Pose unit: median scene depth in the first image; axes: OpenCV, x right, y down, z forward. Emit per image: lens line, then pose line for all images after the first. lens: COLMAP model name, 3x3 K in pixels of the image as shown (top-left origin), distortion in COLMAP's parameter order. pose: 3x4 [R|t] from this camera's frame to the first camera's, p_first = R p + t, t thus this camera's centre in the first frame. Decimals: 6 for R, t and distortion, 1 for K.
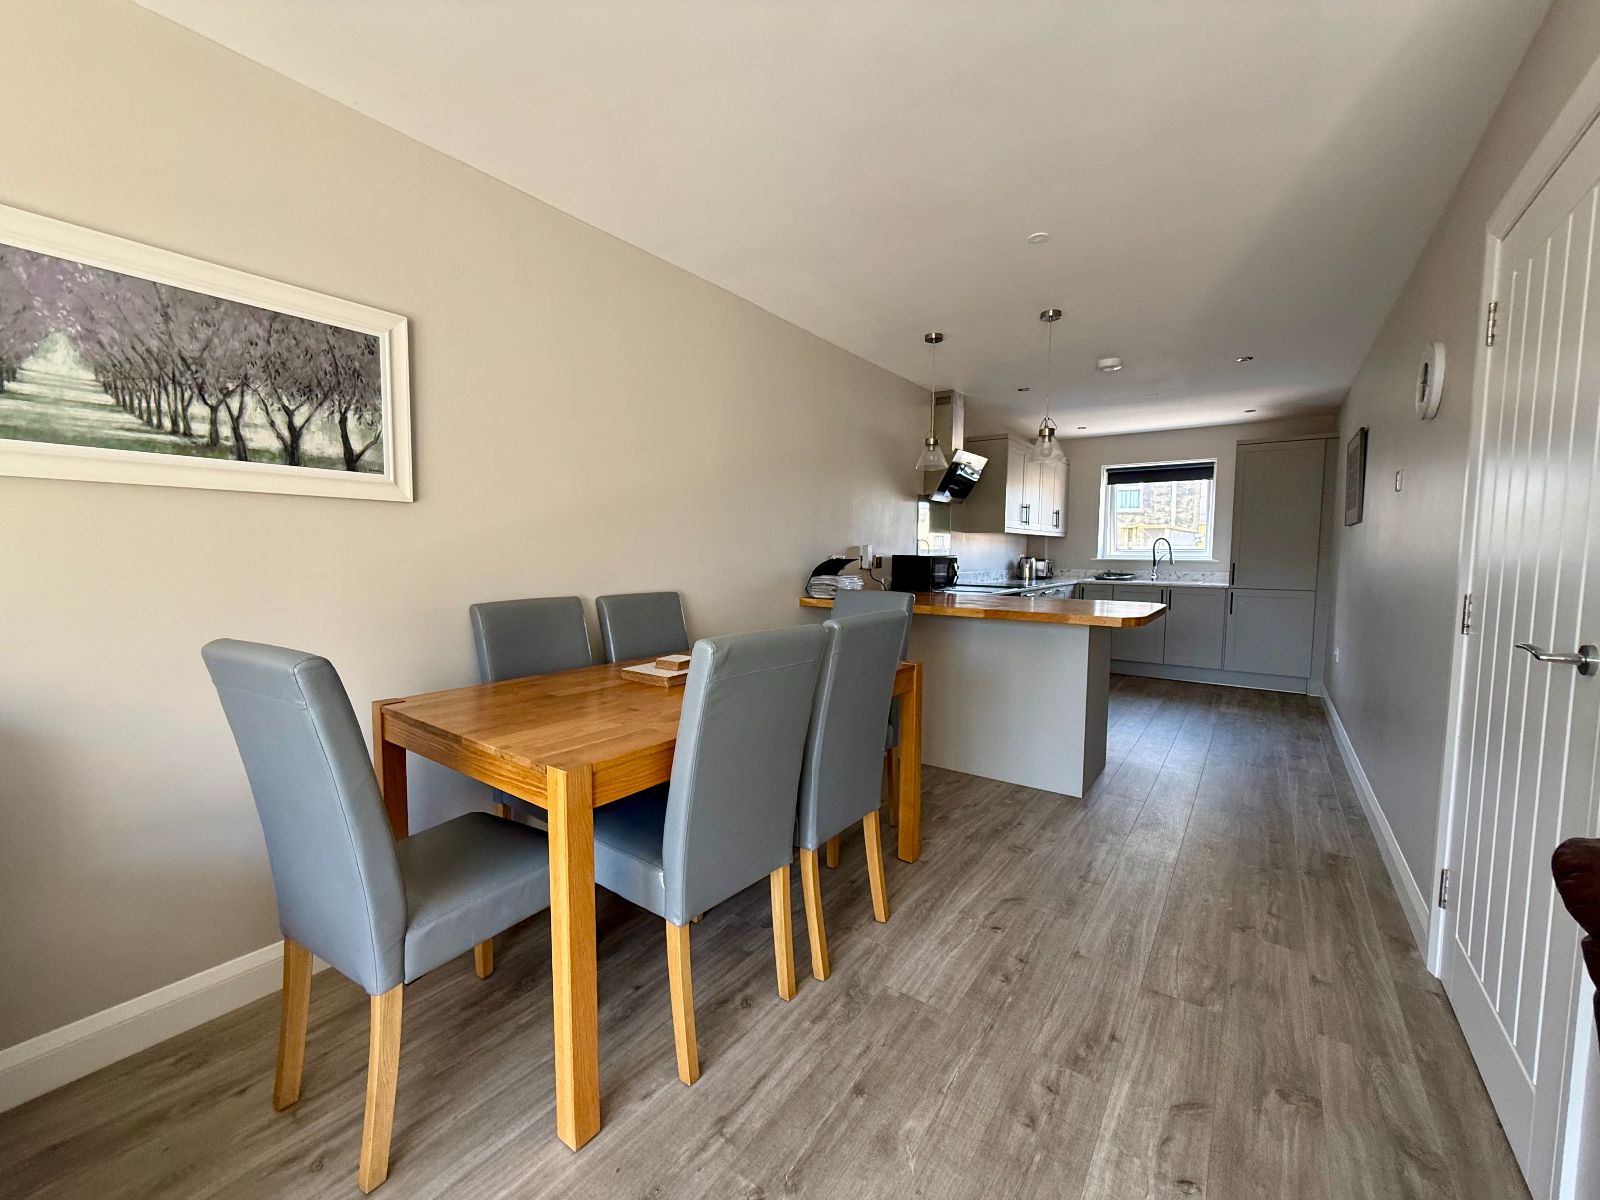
lens RADIAL K [[638.3, 0, 802.8], [0, 638.3, 598.5], [0, 0, 1]] dist [-0.000263, 0.000459]
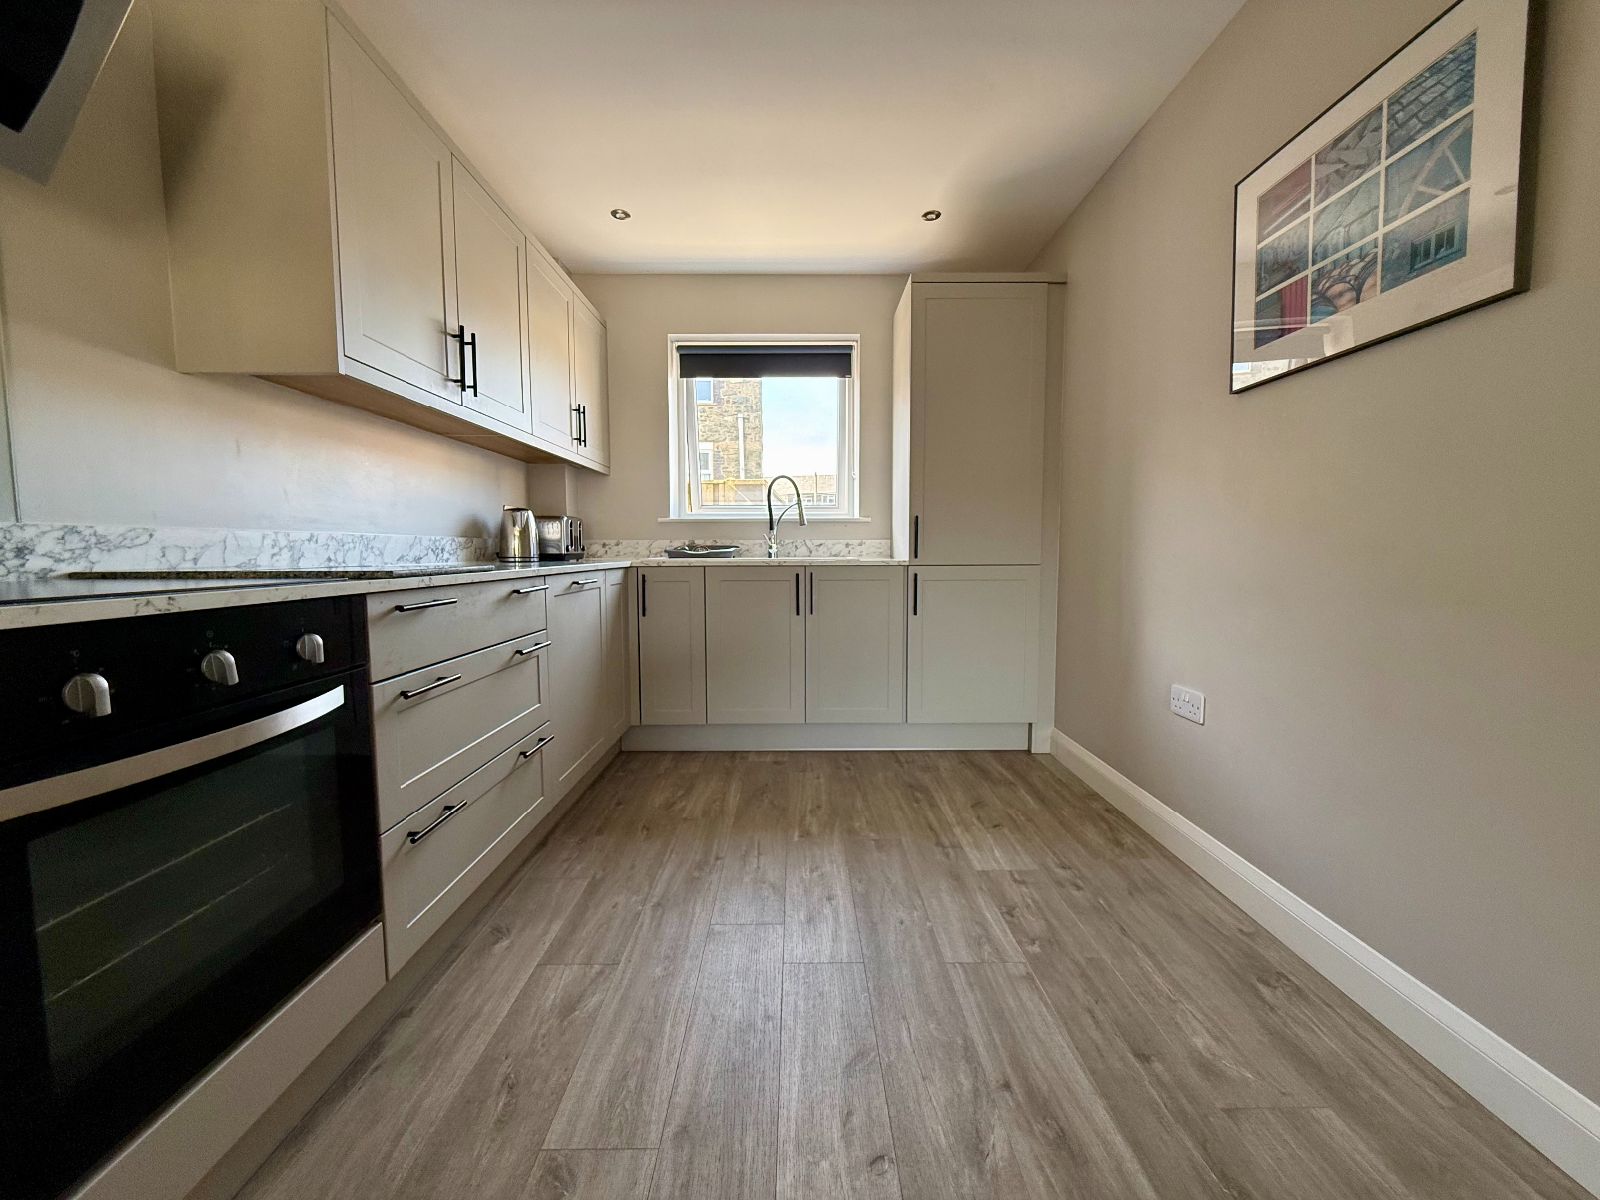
lens RADIAL K [[639.9, 0, 803.9], [0, 639.9, 596.3], [0, 0, 1]] dist [0.001566, 0.000039]
pose [[0.805970, -0.052772, 0.589599, 0.678936], [0.053301, 0.998442, 0.016504, -0.009761], [-0.589551, 0.018125, 0.807528, 1.467542]]
